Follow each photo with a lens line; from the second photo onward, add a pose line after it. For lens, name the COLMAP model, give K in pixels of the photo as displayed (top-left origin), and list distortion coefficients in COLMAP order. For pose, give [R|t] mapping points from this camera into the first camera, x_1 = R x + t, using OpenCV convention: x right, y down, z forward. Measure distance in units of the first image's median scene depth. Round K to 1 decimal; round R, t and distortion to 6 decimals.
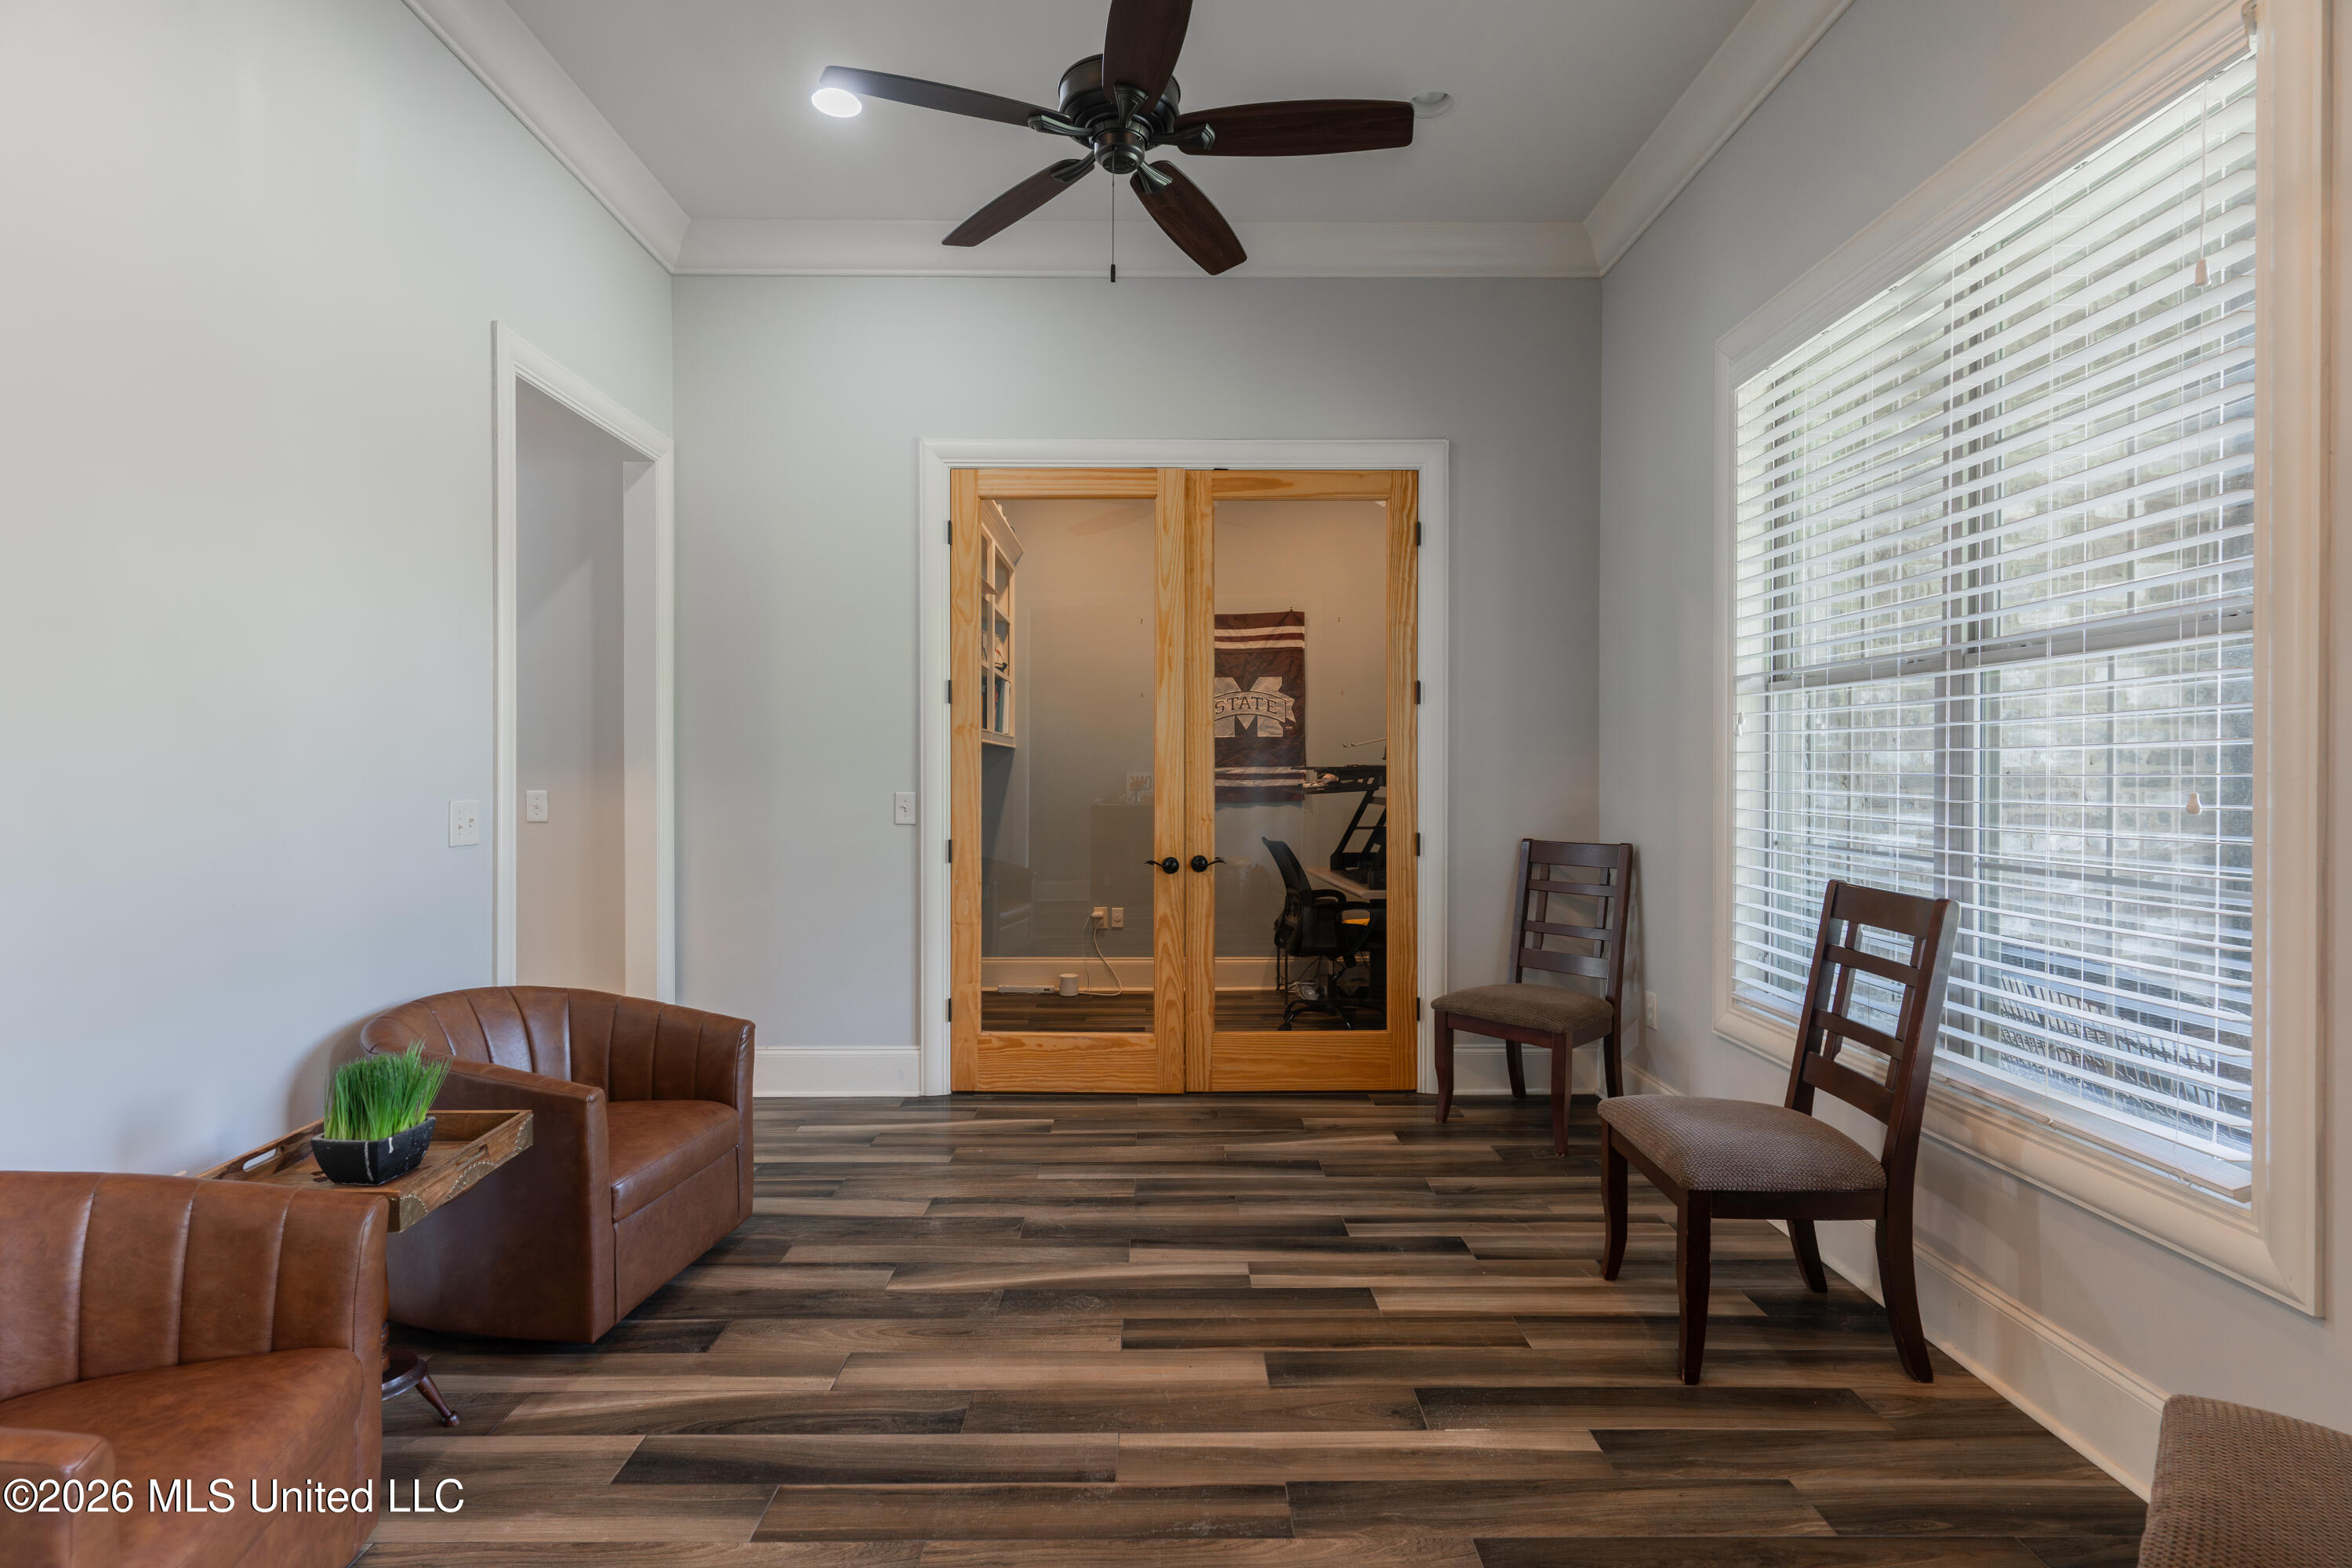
lens RADIAL K [[1111.3, 0, 1158.0], [0, 1111.3, 777.4], [0, 0, 1]] dist [0.000085, 0.000443]
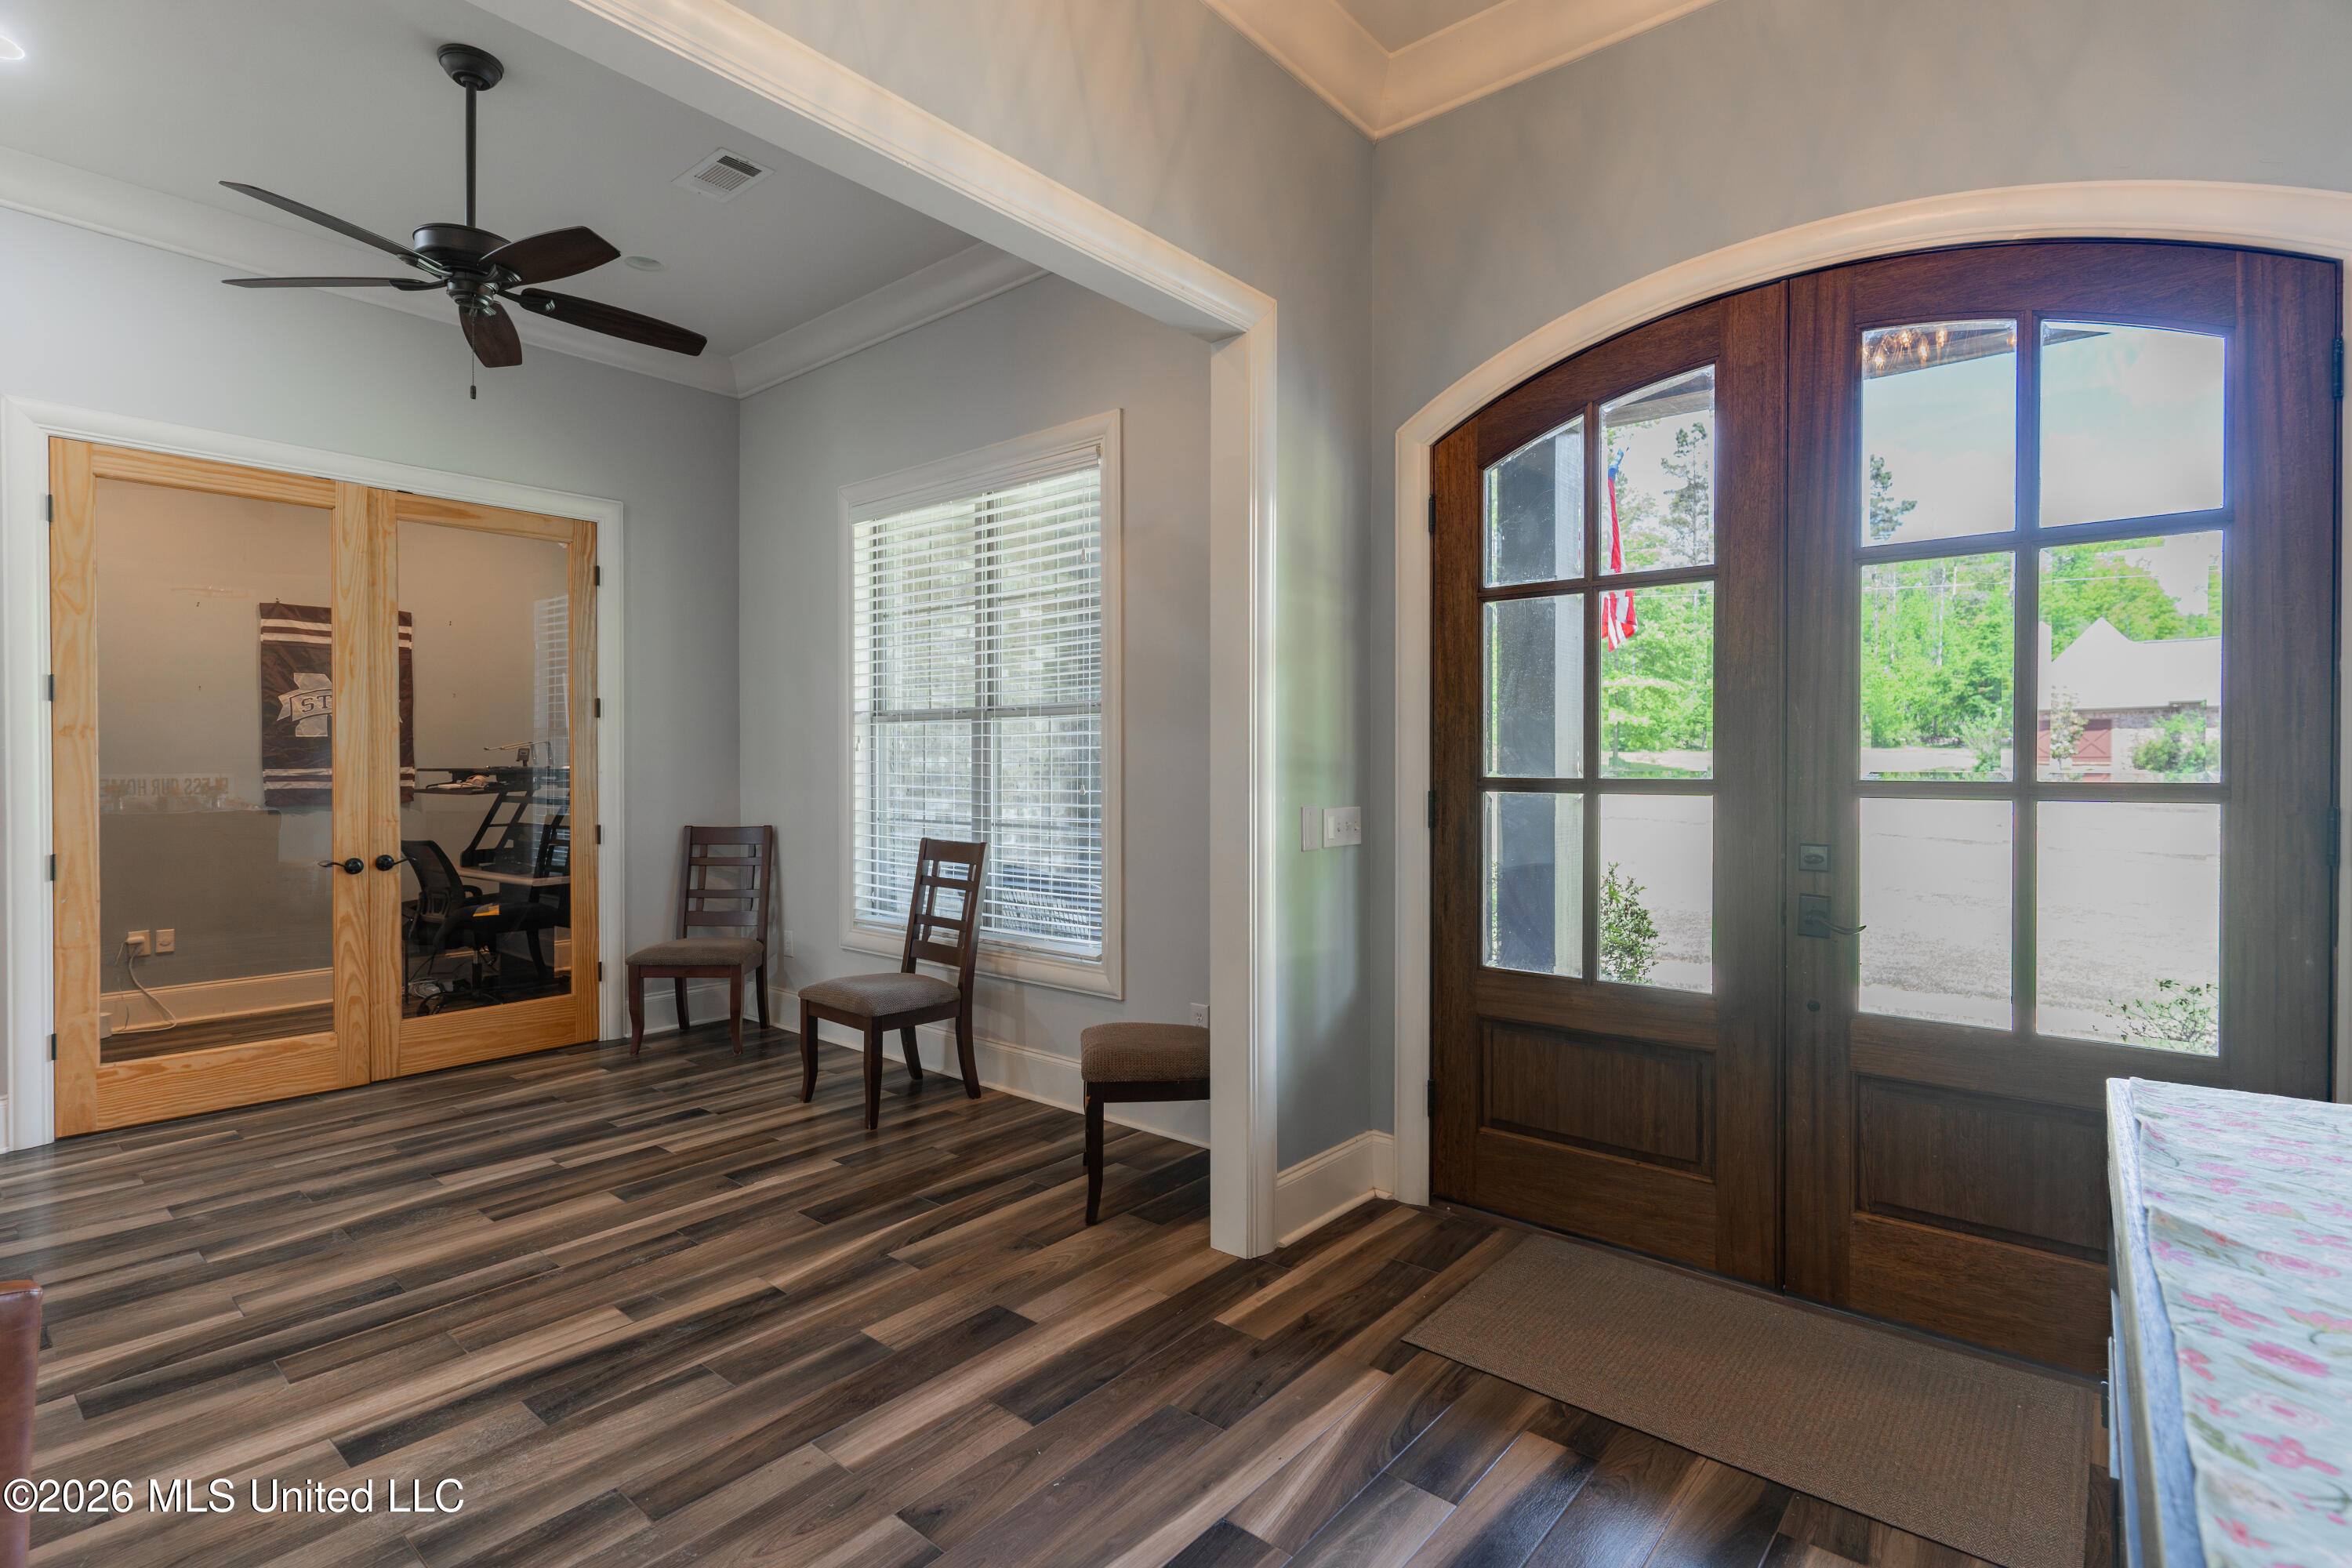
lens RADIAL K [[1111.3, 0, 1158.0], [0, 1111.3, 777.4], [0, 0, 1]] dist [0.000085, 0.000443]
pose [[0.656706, -0.009859, 0.754082, -0.388406], [0.005589, 0.999951, 0.008206, -0.011169], [-0.754126, -0.001174, 0.656728, -0.346812]]
